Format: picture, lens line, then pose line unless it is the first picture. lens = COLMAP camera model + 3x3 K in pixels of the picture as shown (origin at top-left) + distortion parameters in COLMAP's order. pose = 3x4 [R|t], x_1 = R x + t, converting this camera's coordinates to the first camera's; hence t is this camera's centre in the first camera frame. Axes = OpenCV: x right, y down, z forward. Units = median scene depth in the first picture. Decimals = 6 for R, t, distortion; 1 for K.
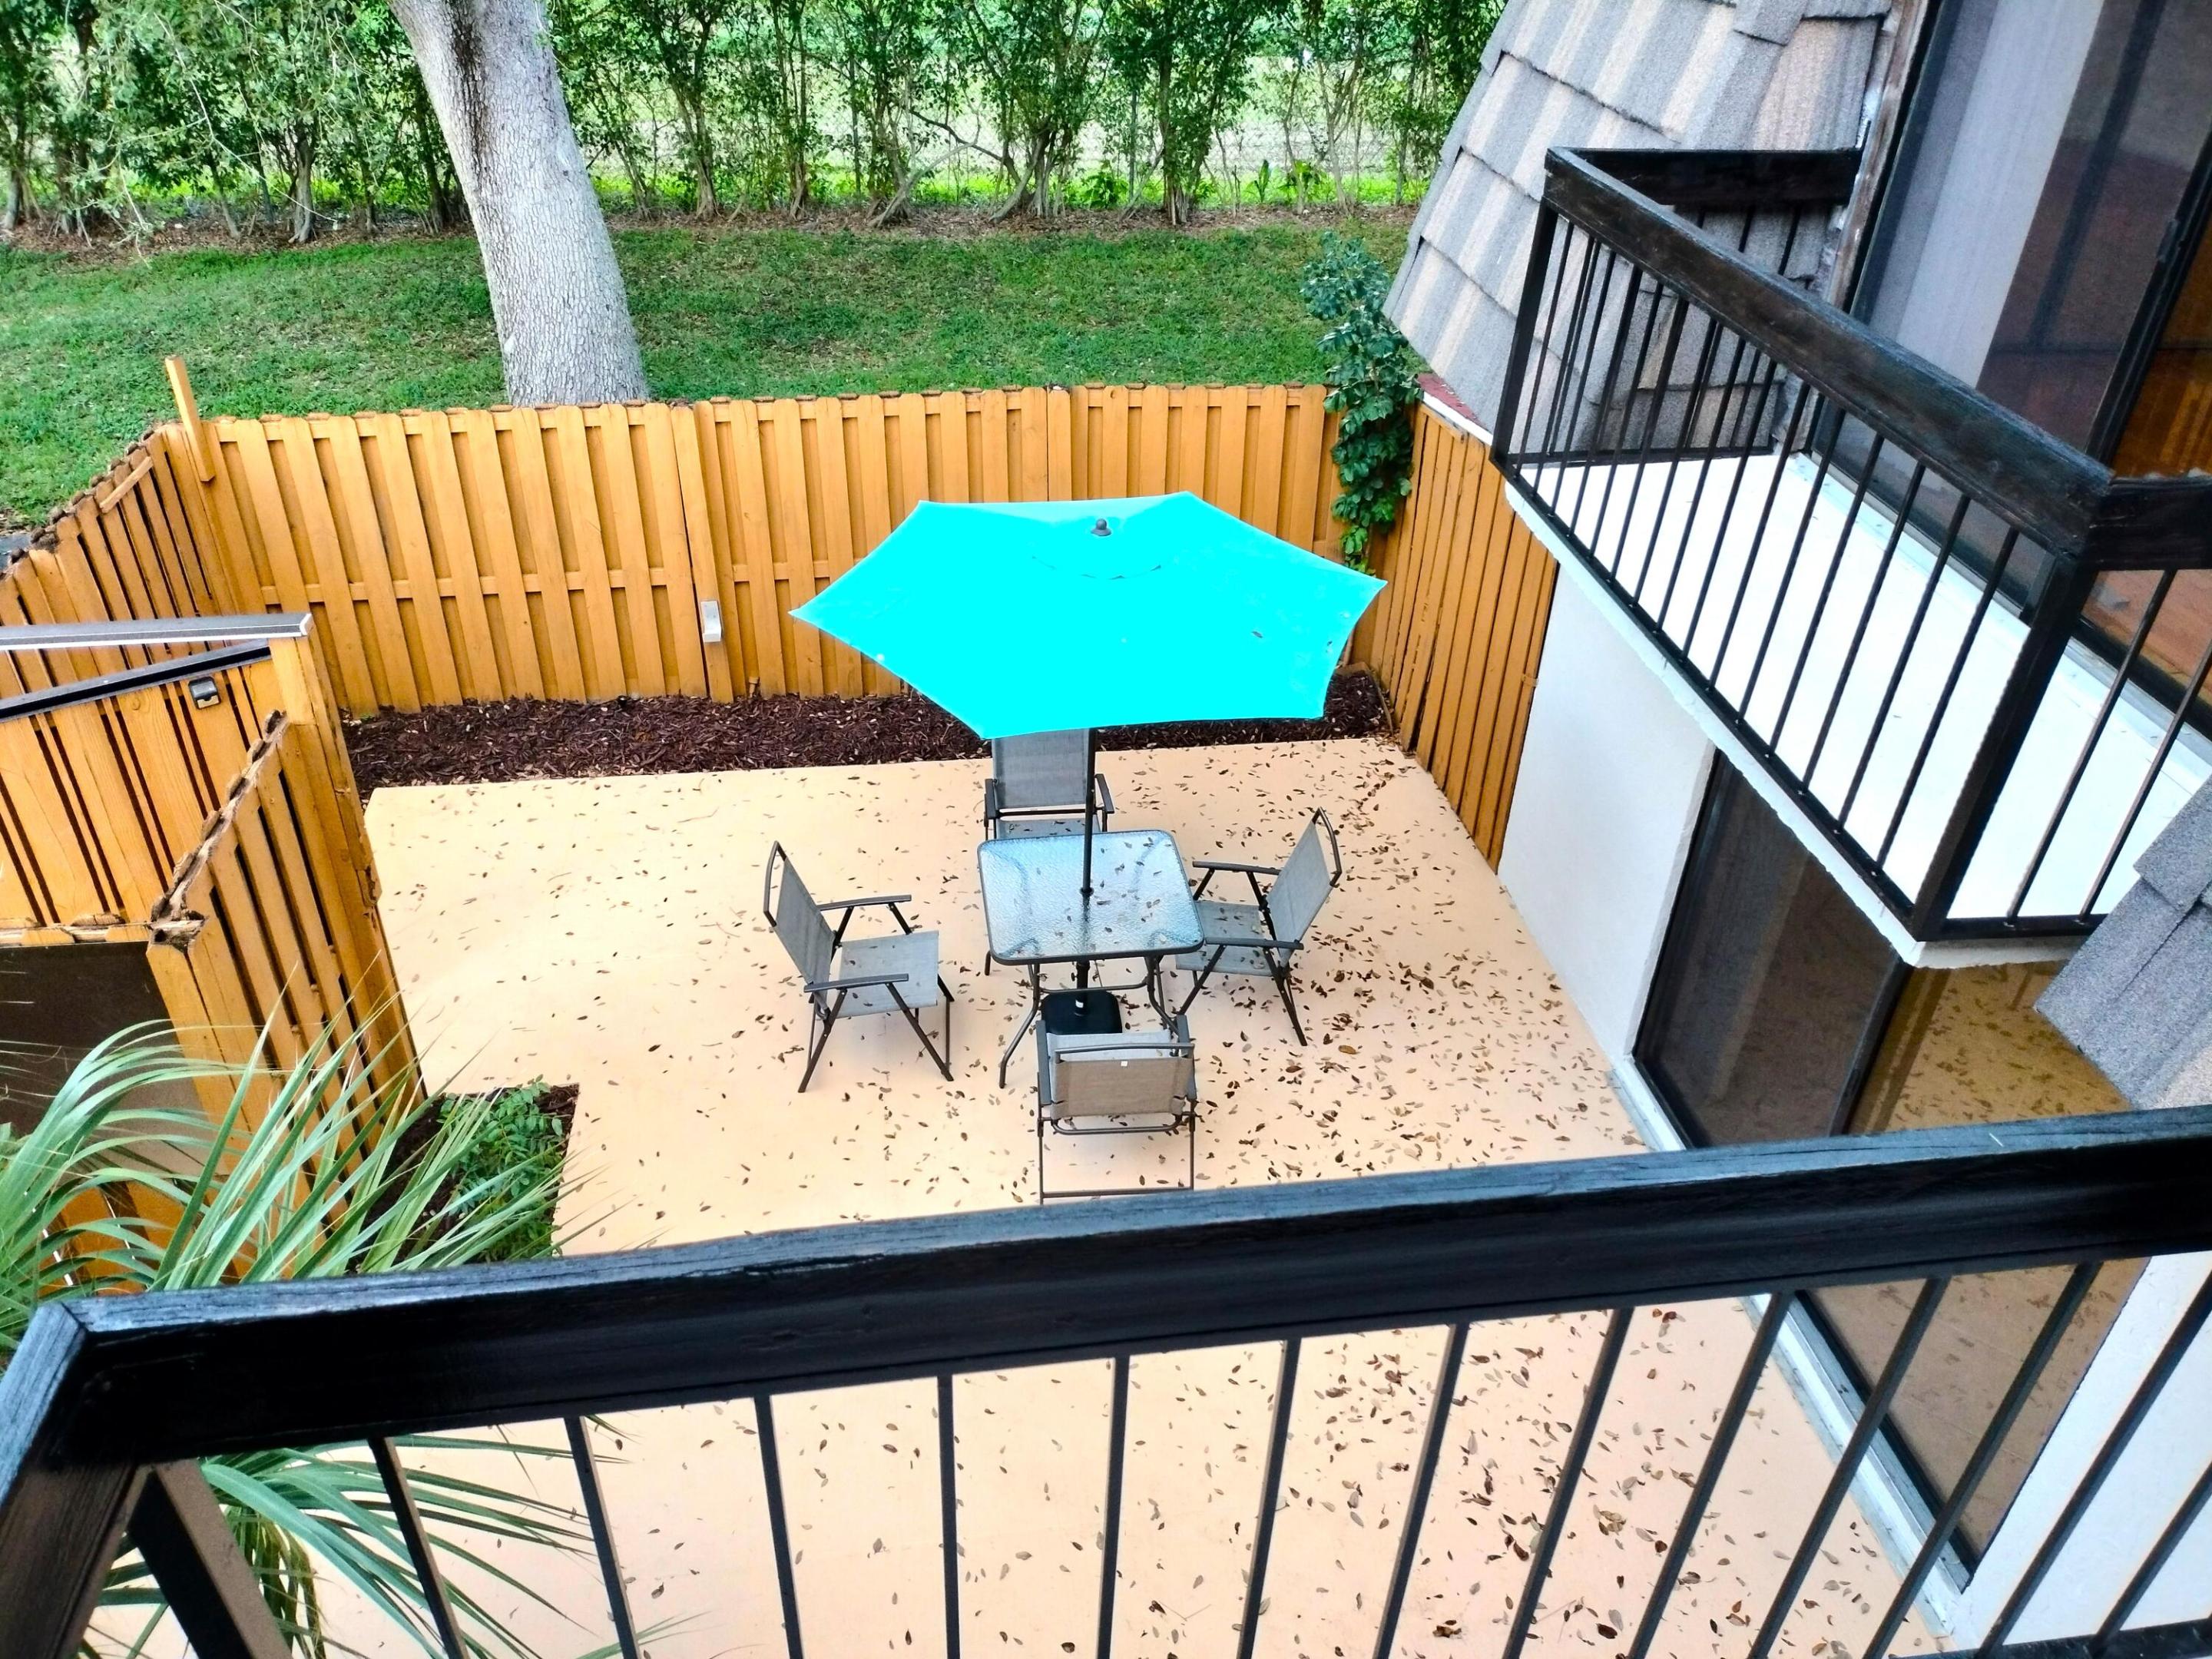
lens RADIAL K [[1642.1, 0, 1112.5], [0, 1642.1, 835.8], [0, 0, 1]] dist [0.057030, -0.066343]
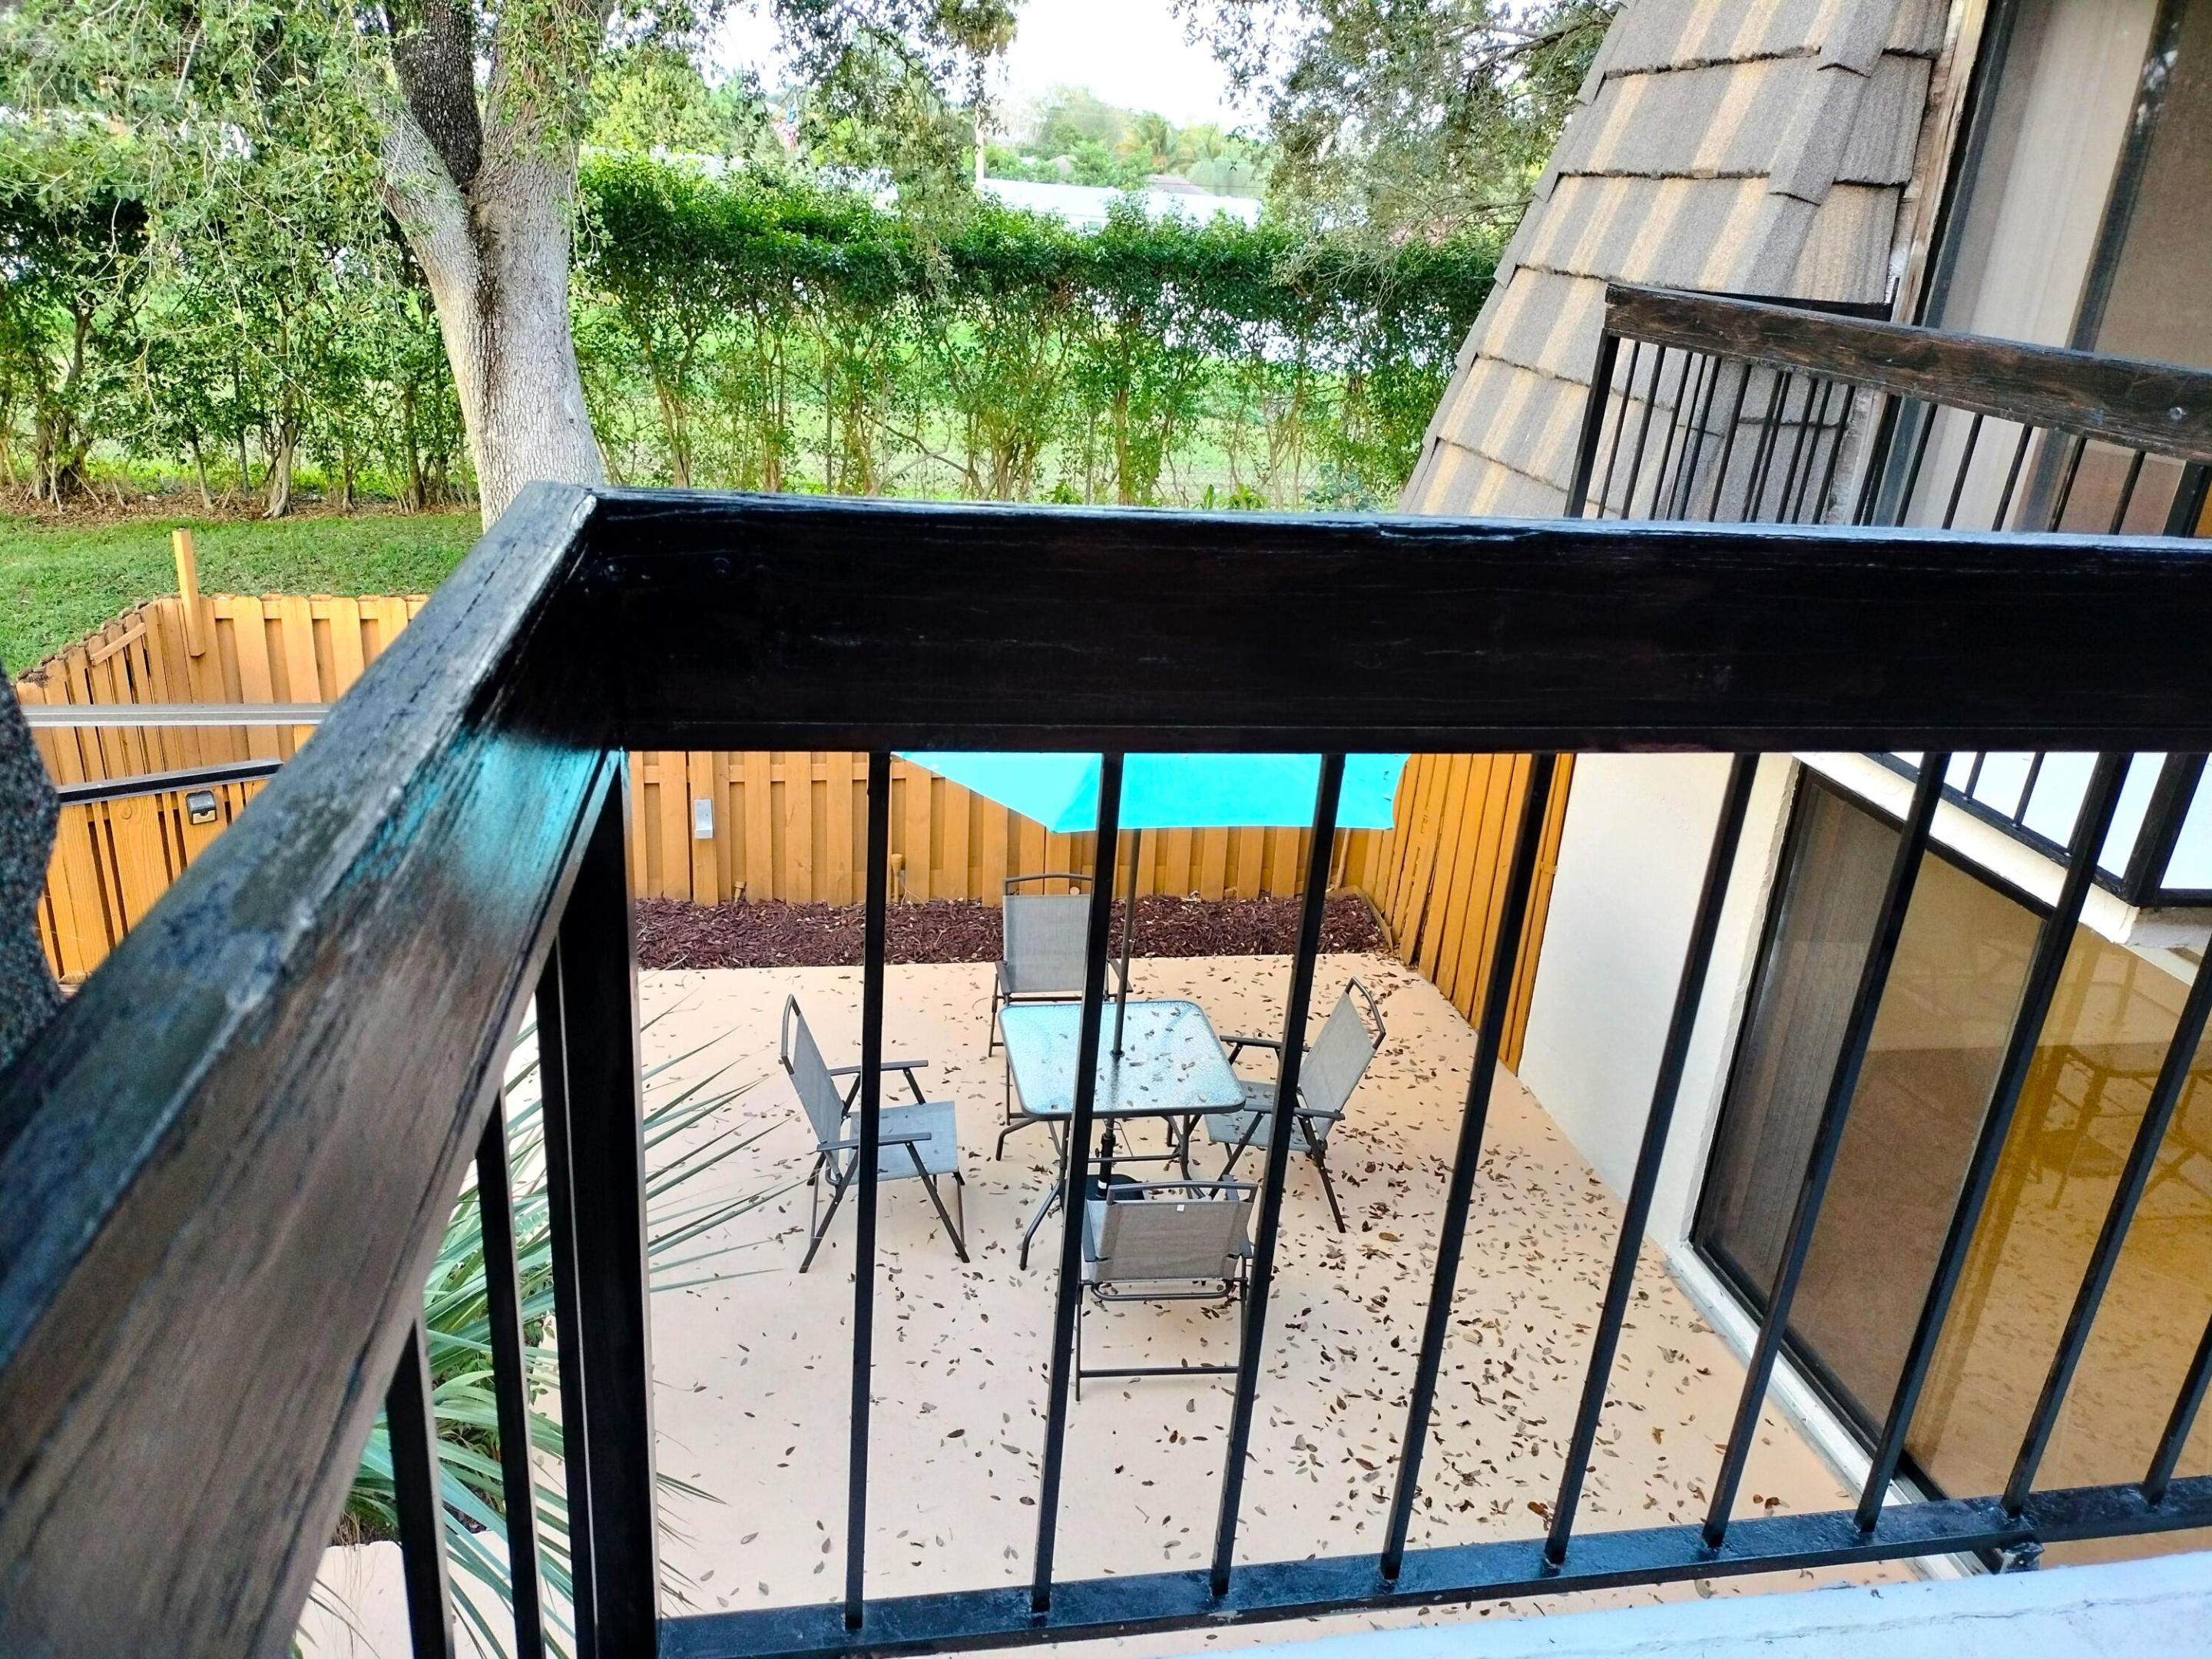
lens RADIAL K [[1642.1, 0, 1115.2], [0, 1642.1, 829.2], [0, 0, 1]] dist [0.057030, -0.066343]
pose [[0.998082, 0.021630, 0.058005, -0.059049], [-0.008634, 0.976454, -0.215555, 0.088027], [-0.061301, 0.214641, 0.974767, 0.037137]]
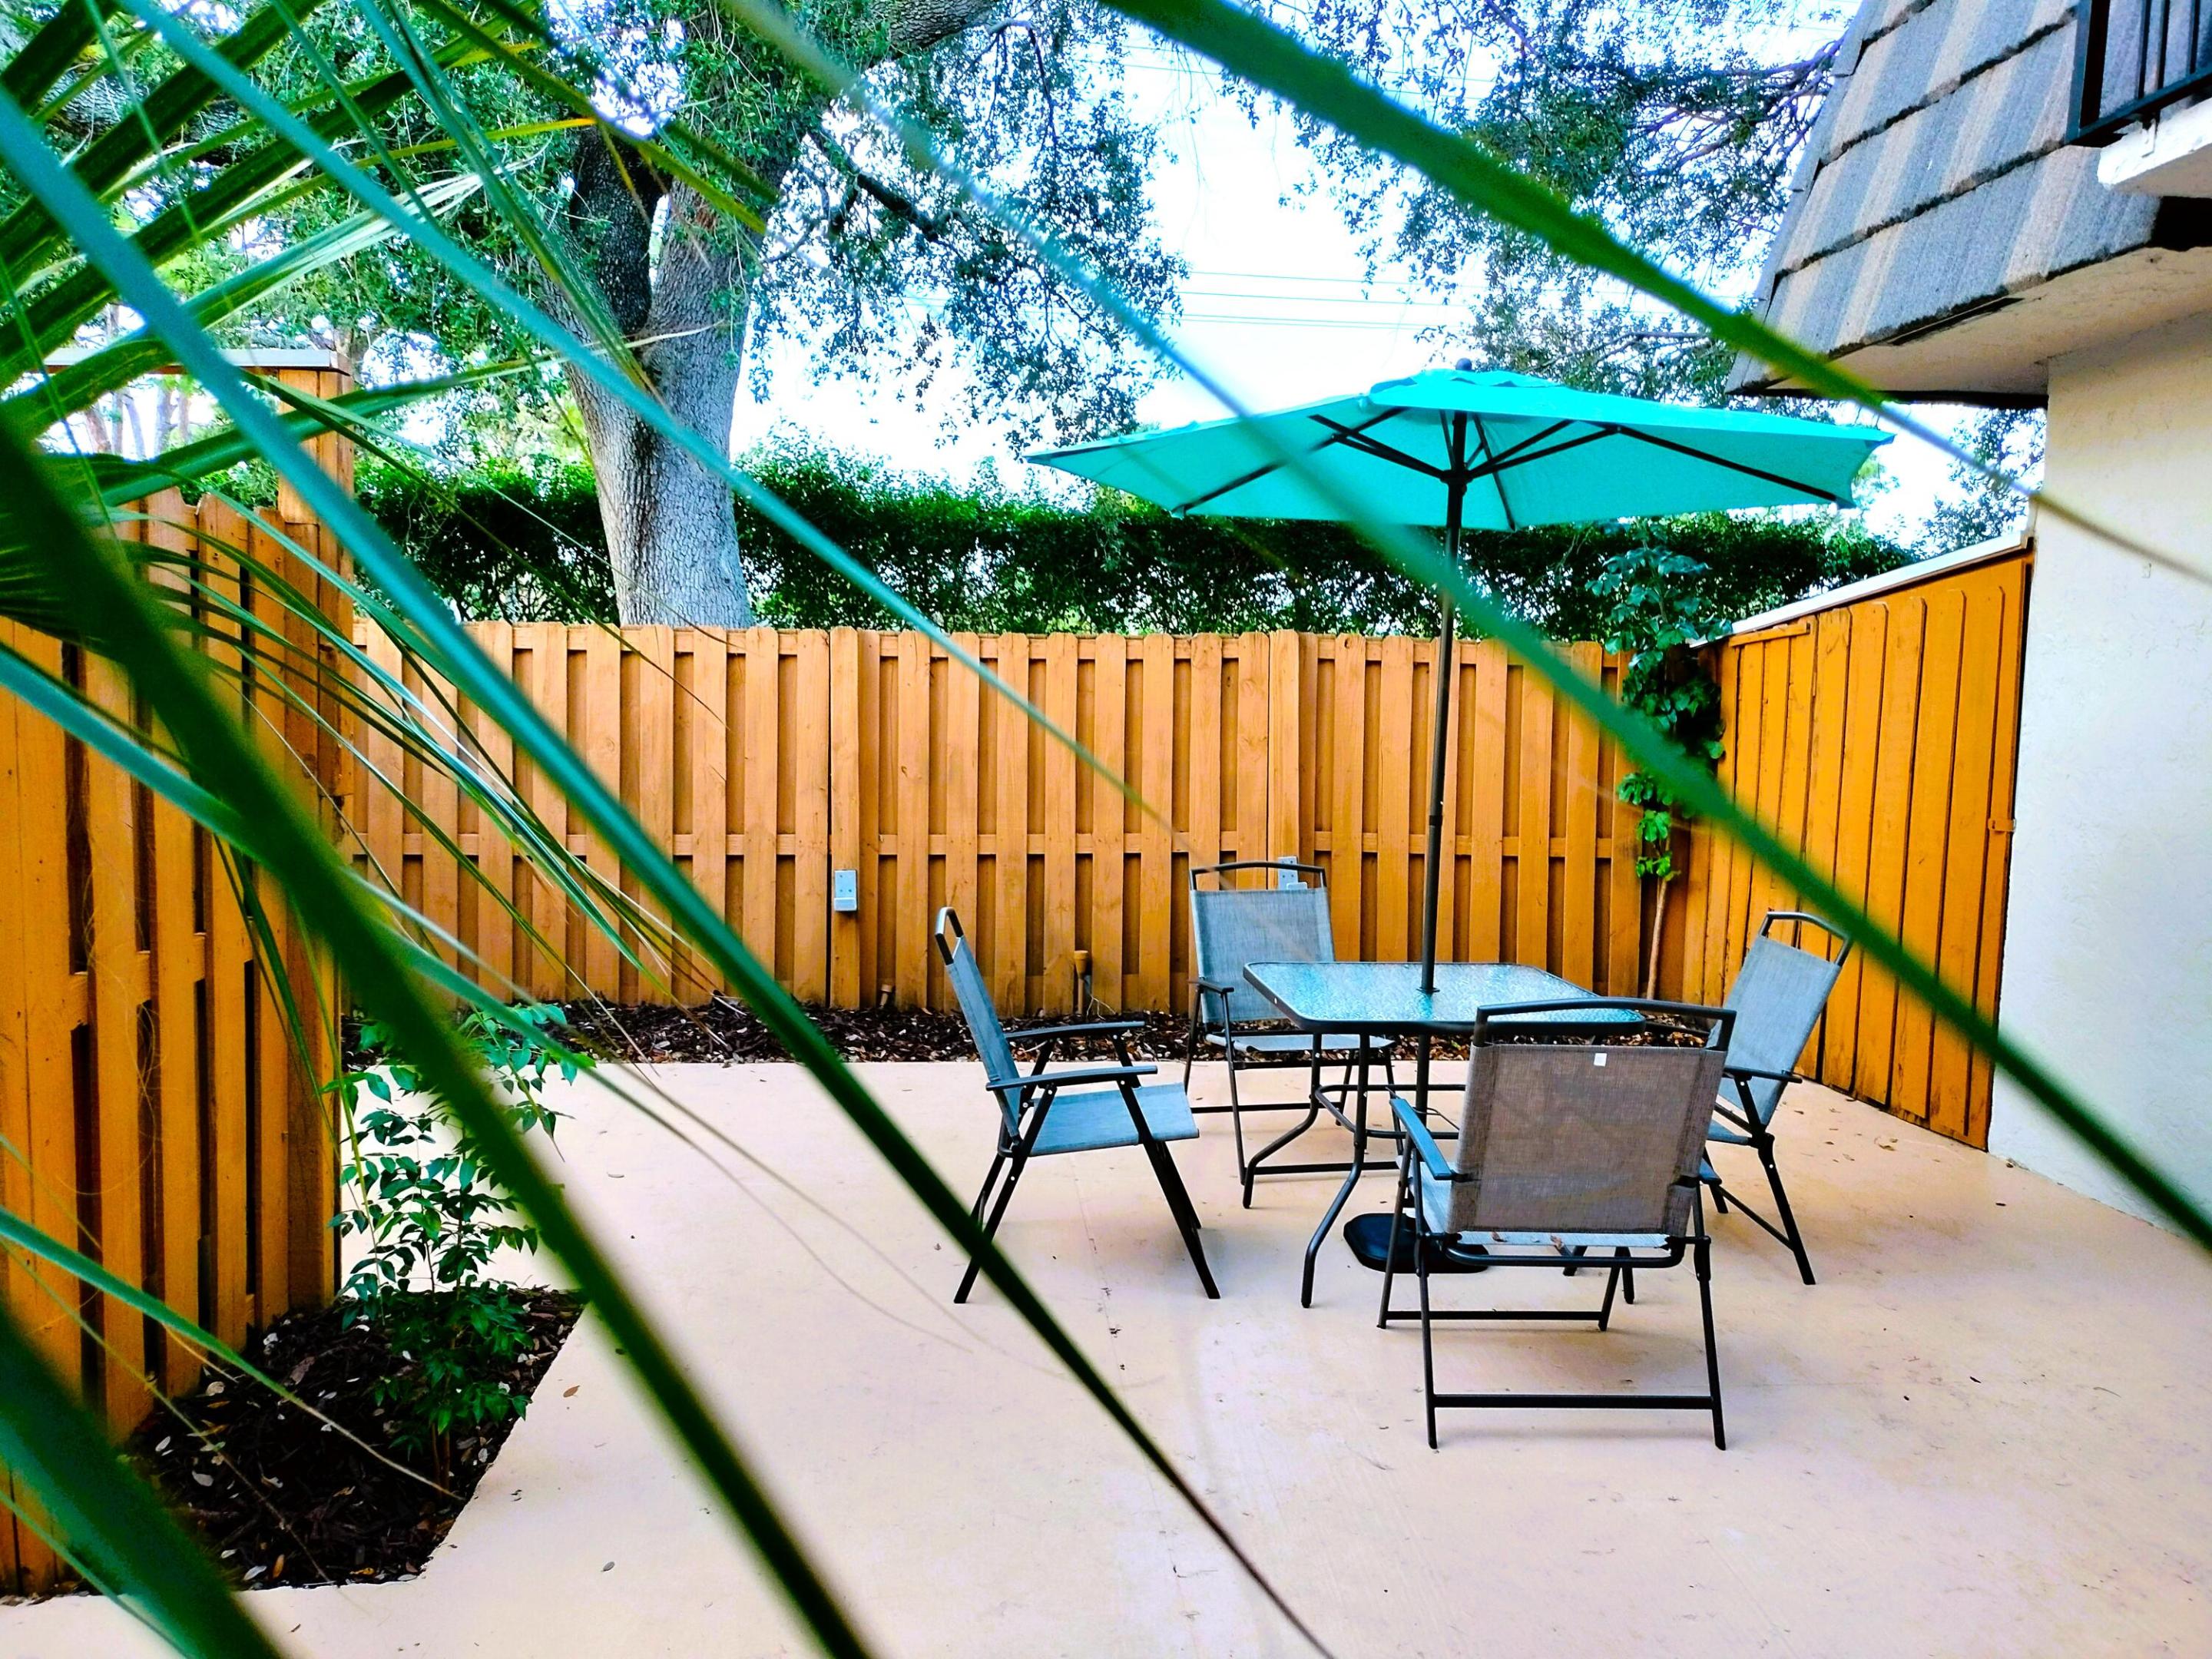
lens RADIAL K [[1642.1, 0, 1103.3], [0, 1642.1, 825.5], [0, 0, 1]] dist [0.057030, -0.066343]
pose [[0.999024, 0.002800, -0.044075, -0.090762], [-0.023850, 0.874160, -0.485053, 0.230271], [0.037171, 0.485631, 0.873373, 0.319127]]
